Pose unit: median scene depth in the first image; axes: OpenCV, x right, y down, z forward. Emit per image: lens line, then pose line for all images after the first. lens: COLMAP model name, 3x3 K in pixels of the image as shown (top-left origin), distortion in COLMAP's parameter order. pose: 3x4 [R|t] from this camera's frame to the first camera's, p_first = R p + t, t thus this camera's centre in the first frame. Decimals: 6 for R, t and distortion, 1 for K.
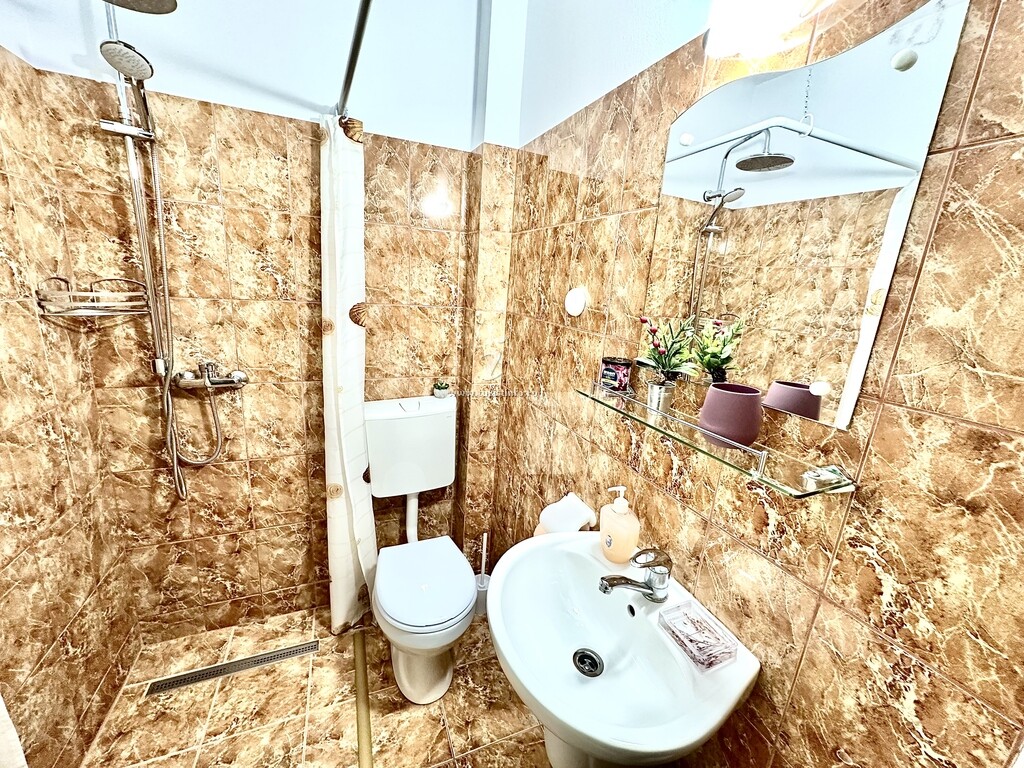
lens RADIAL K [[410.2, 0, 512.0], [0, 410.2, 384.0], [0, 0, 1]] dist [-0.001450, -0.000278]
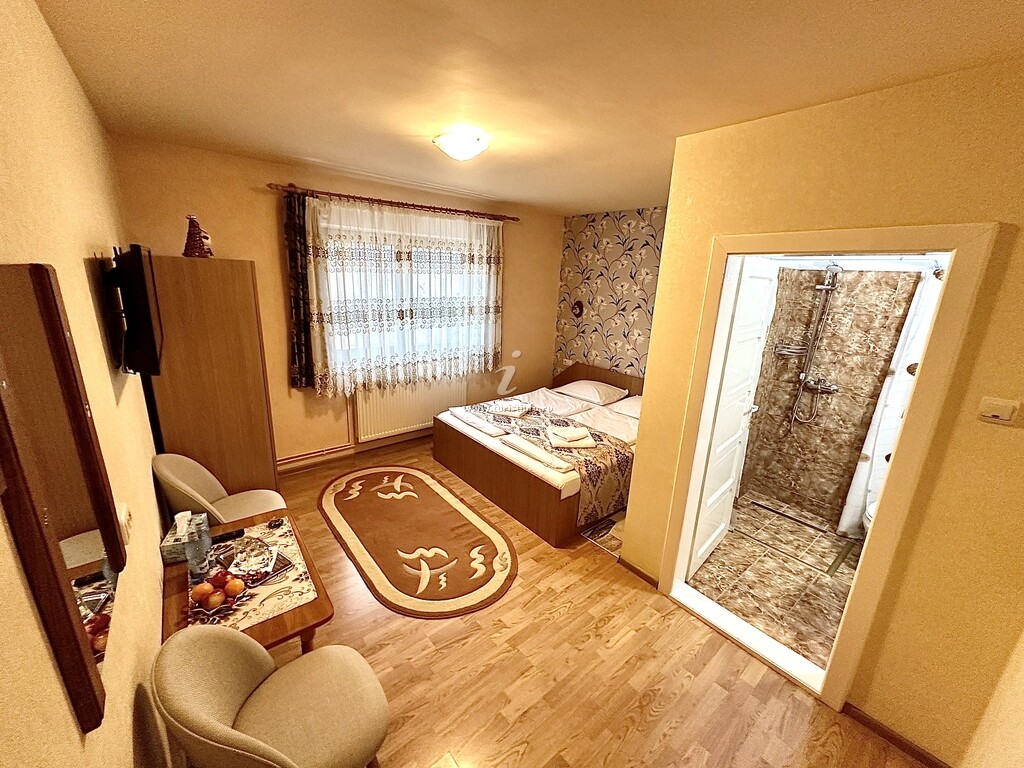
lens RADIAL K [[410.2, 0, 512.0], [0, 410.2, 384.0], [0, 0, 1]] dist [-0.001450, -0.000278]
pose [[0.299097, 0.195562, -0.933968, 0.821339], [-0.263424, 0.957661, 0.116164, 0.155256], [0.917142, 0.211285, 0.337949, -1.264734]]
